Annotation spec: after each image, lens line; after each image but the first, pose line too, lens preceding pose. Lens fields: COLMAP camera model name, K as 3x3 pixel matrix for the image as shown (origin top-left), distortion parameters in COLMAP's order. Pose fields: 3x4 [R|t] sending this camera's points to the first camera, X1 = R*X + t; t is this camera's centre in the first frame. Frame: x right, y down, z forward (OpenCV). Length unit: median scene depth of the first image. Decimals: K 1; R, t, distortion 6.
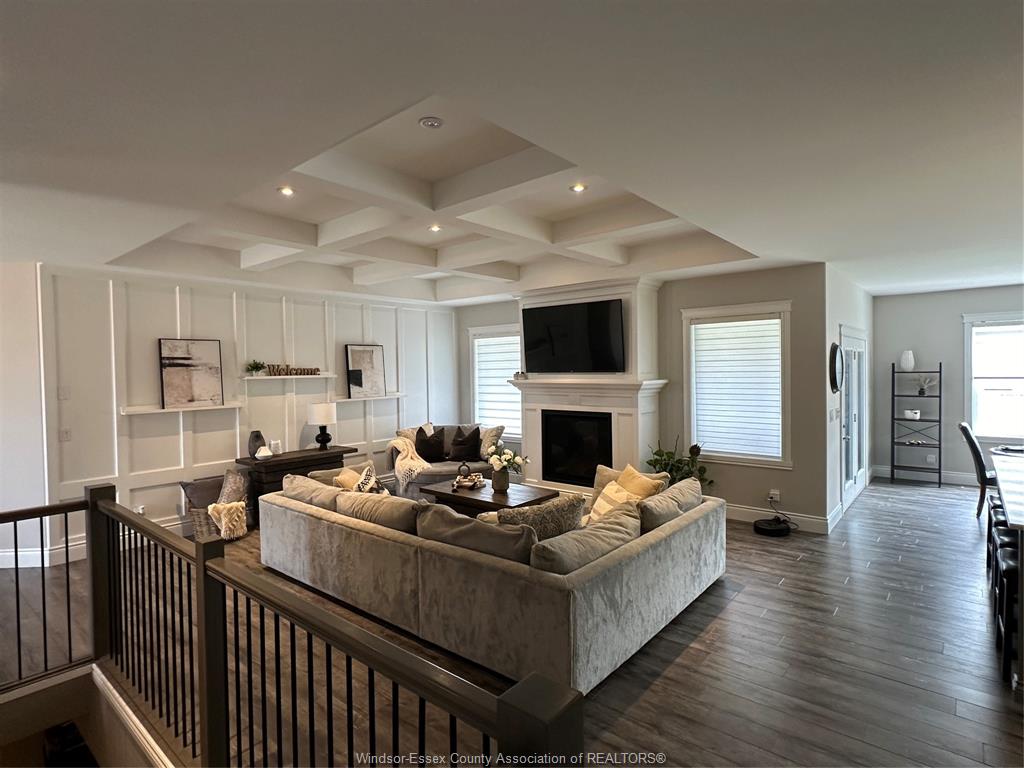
lens RADIAL K [[533.7, 0, 509.6], [0, 533.7, 381.1], [0, 0, 1]] dist [-0.001127, 0.000935]
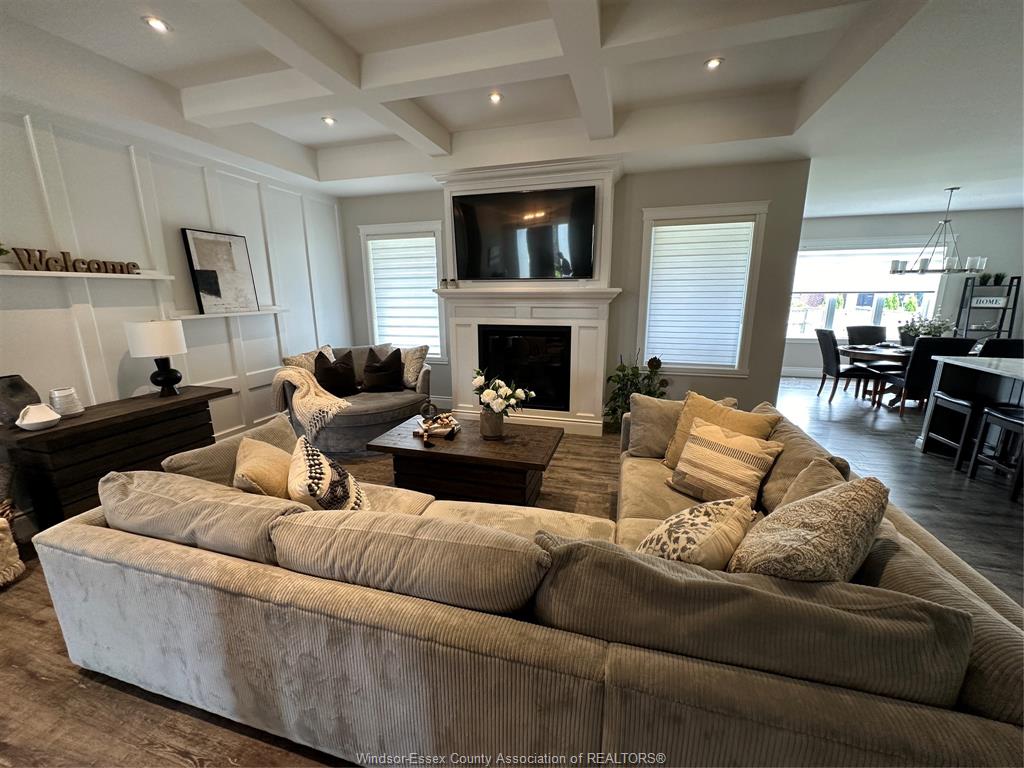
lens RADIAL K [[406.9, 0, 512.3], [0, 406.9, 383.1], [0, 0, 1]] dist [-0.002904, 0.000822]
pose [[0.913507, -0.078421, 0.399193, -0.163294], [0.000742, 0.981565, 0.191129, 0.021701], [-0.406822, -0.174302, 0.896724, 0.392869]]
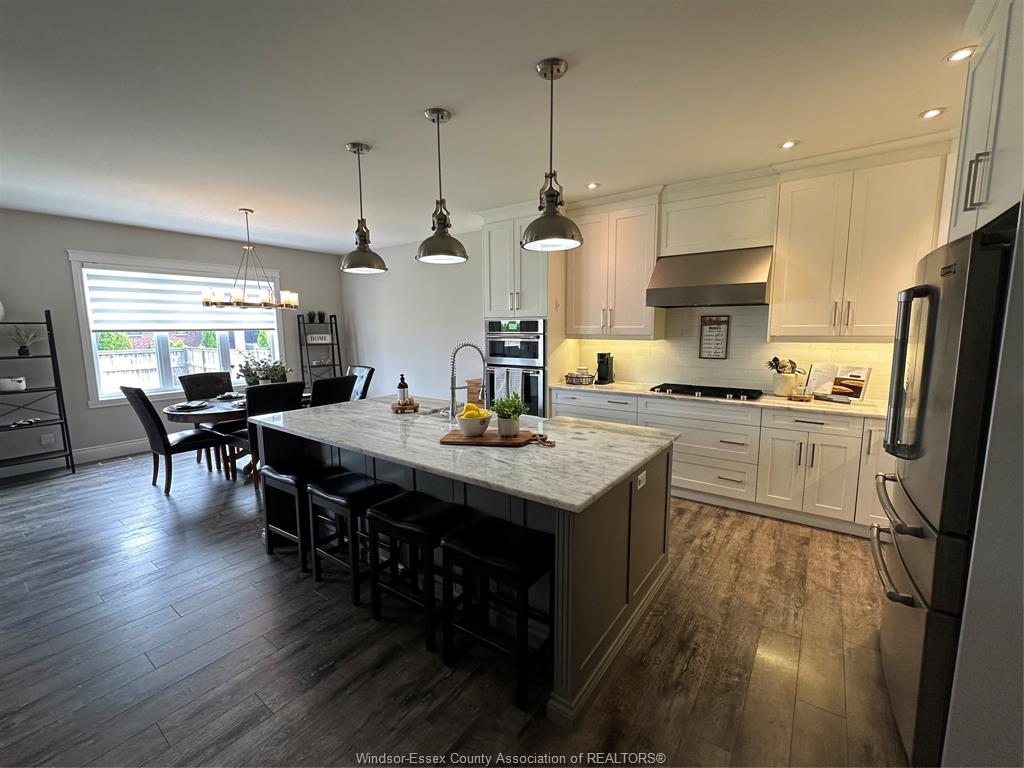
lens RADIAL K [[430.6, 0, 513.5], [0, 430.6, 382.3], [0, 0, 1]] dist [-0.002541, 0.000295]
pose [[-0.077772, -0.112093, 0.990650, 0.165544], [0.029656, 0.992959, 0.114682, 0.017171], [-0.996530, 0.038298, -0.073900, 0.437327]]
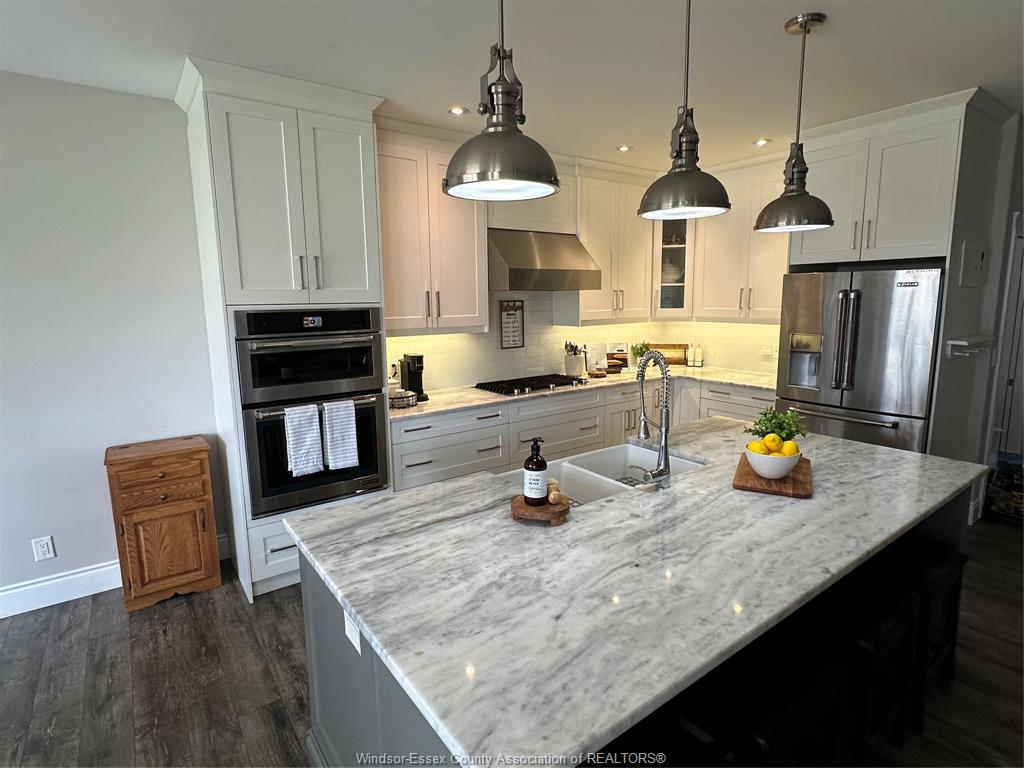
lens RADIAL K [[533.7, 0, 514.0], [0, 533.7, 379.7], [0, 0, 1]] dist [-0.001127, 0.000935]
pose [[-0.972911, -0.007148, 0.231070, 0.580941], [0.033454, 0.984648, 0.171316, -0.014326], [-0.228747, 0.174406, -0.957735, 0.764705]]
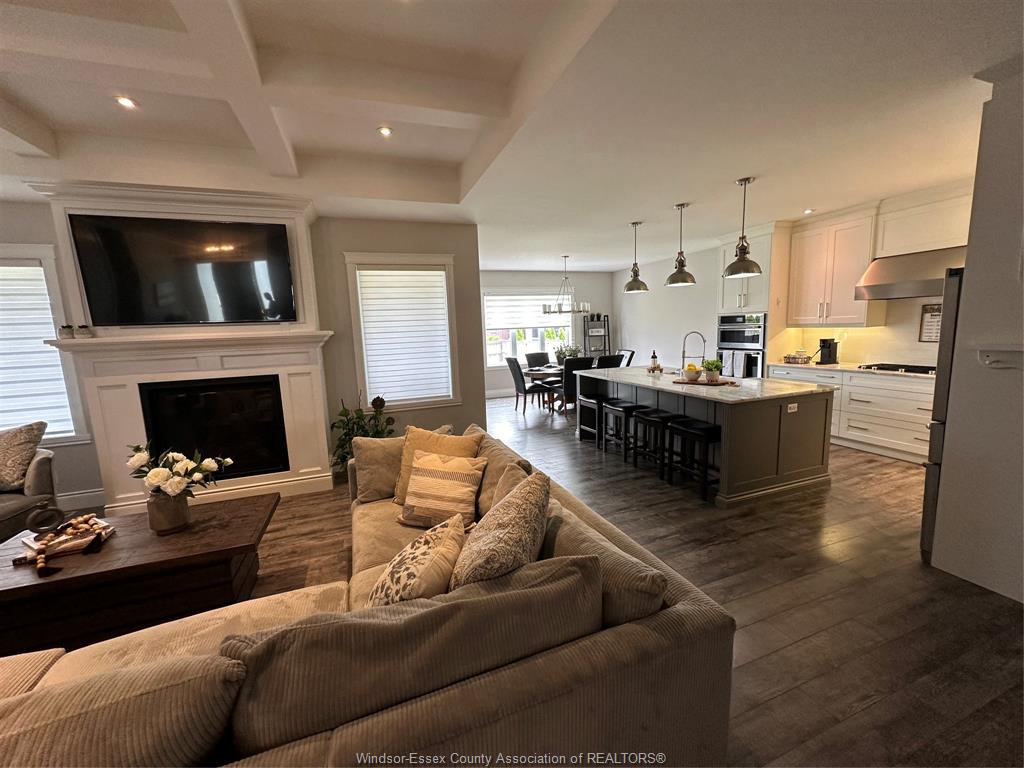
lens RADIAL K [[406.9, 0, 512.3], [0, 406.9, 383.5], [0, 0, 1]] dist [-0.002904, 0.000822]
pose [[0.487705, -0.123137, 0.864281, -0.149175], [0.049187, 0.992306, 0.113621, 0.020538], [-0.871622, -0.012902, 0.490009, 0.381738]]
